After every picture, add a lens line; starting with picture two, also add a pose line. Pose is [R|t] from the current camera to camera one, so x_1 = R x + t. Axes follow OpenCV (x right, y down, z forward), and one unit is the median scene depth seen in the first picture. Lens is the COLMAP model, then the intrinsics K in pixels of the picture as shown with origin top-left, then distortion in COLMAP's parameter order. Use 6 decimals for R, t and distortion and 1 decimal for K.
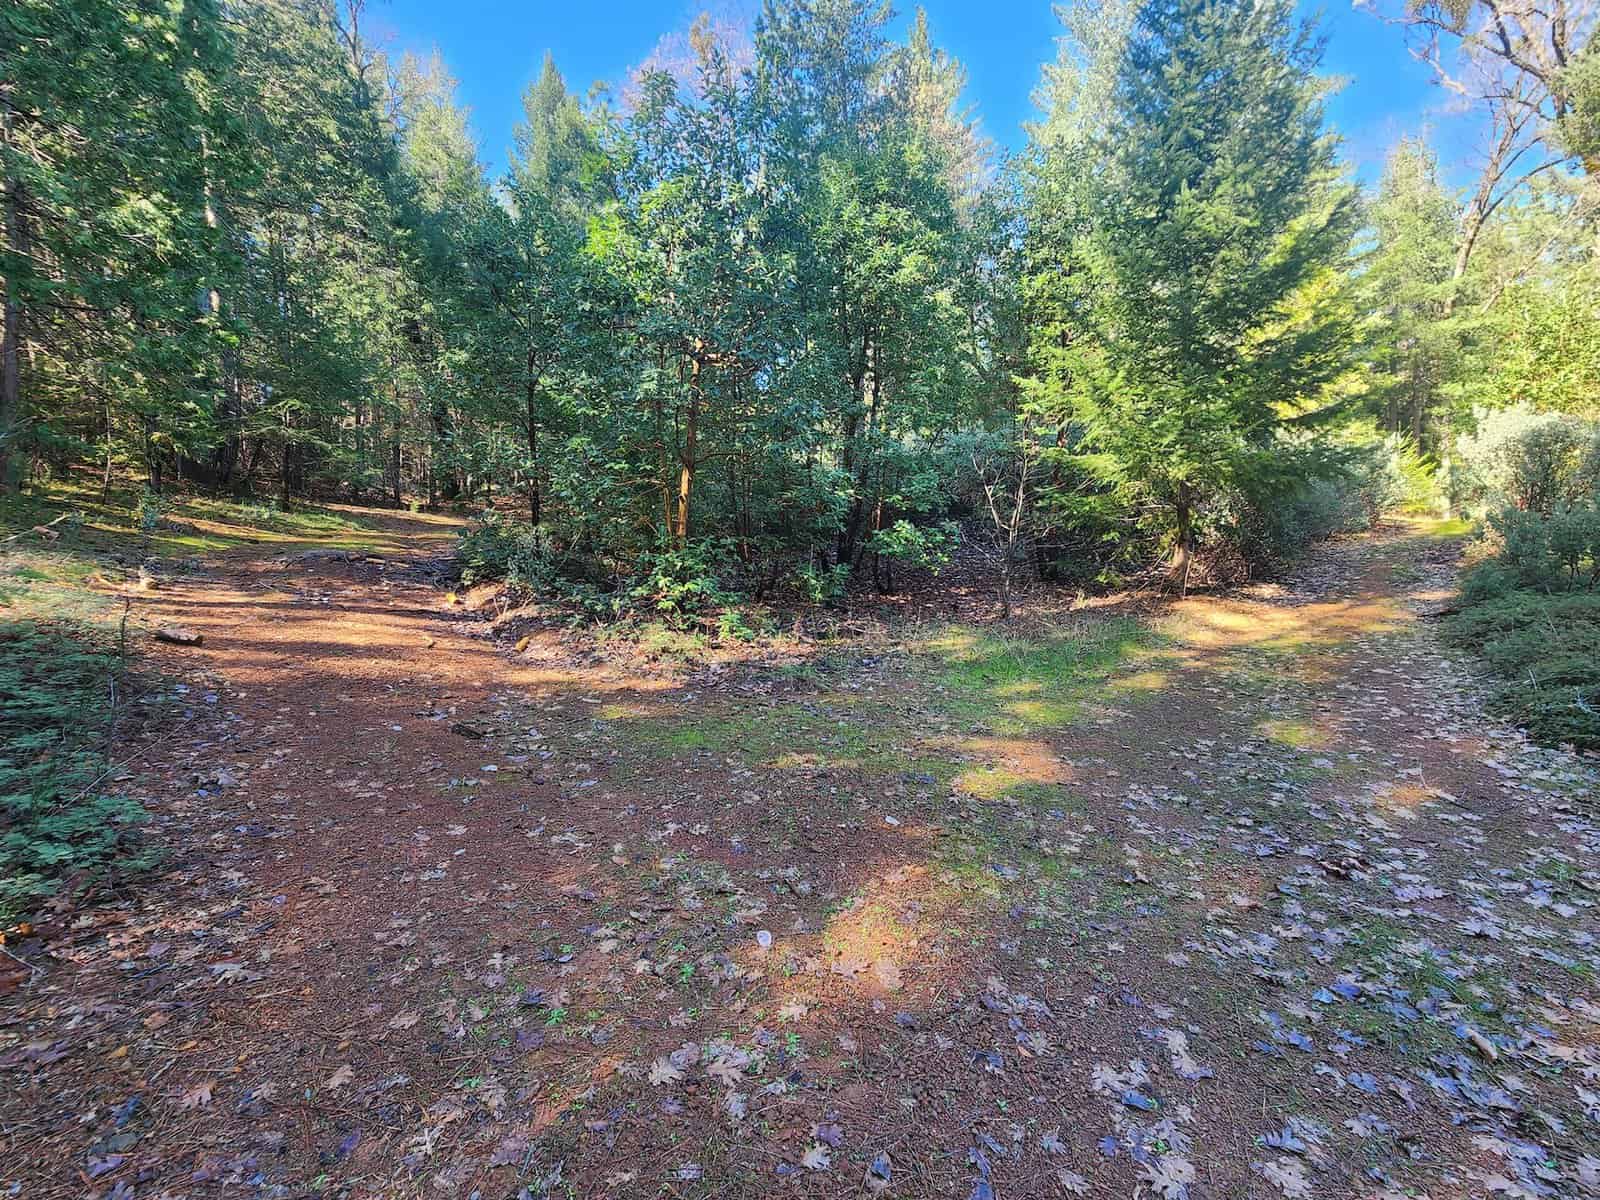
lens RADIAL K [[654.4, 0, 797.3], [0, 654.4, 597.6], [0, 0, 1]] dist [-0.008950, 0.001569]
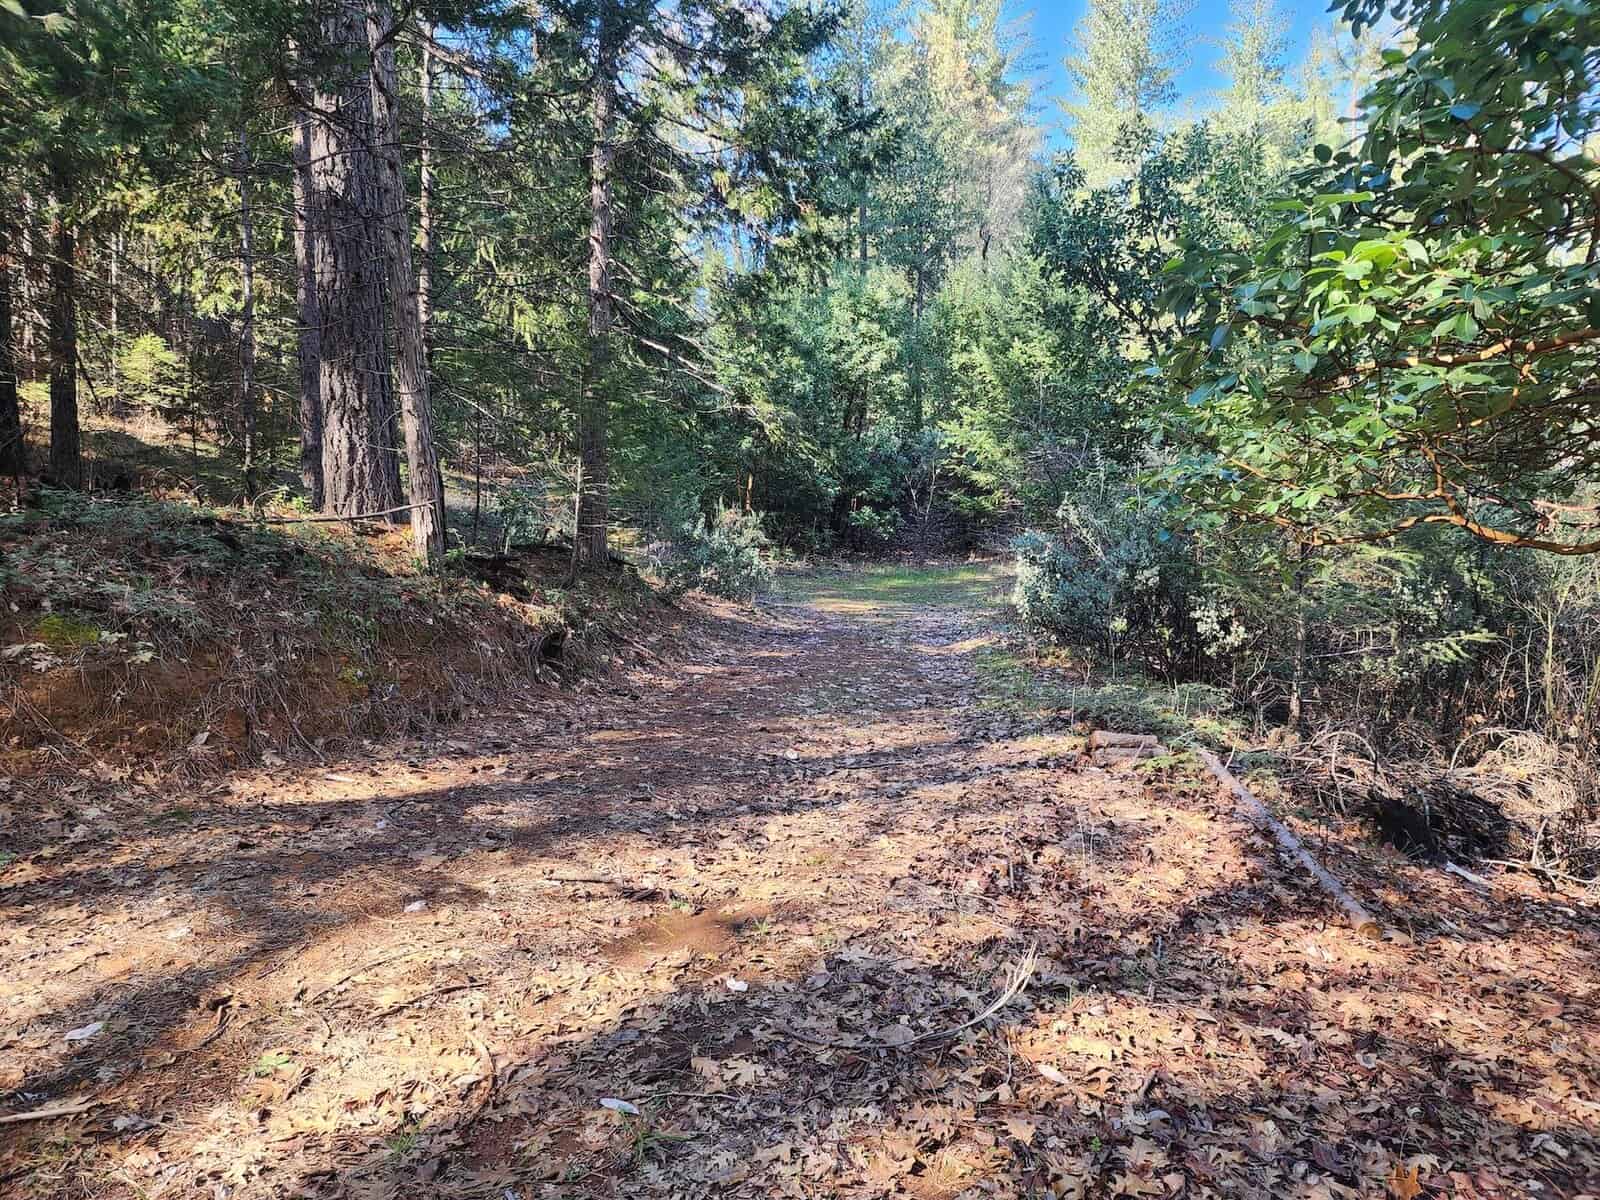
lens RADIAL K [[1073.5, 0, 808.1], [0, 1073.5, 594.8], [0, 0, 1]] dist [0.047711, -0.043545]
pose [[0.998874, 0.040191, 0.025196, -0.067645], [-0.039736, 0.999043, -0.018304, 0.206148], [-0.025908, 0.017282, 0.999515, -2.155698]]
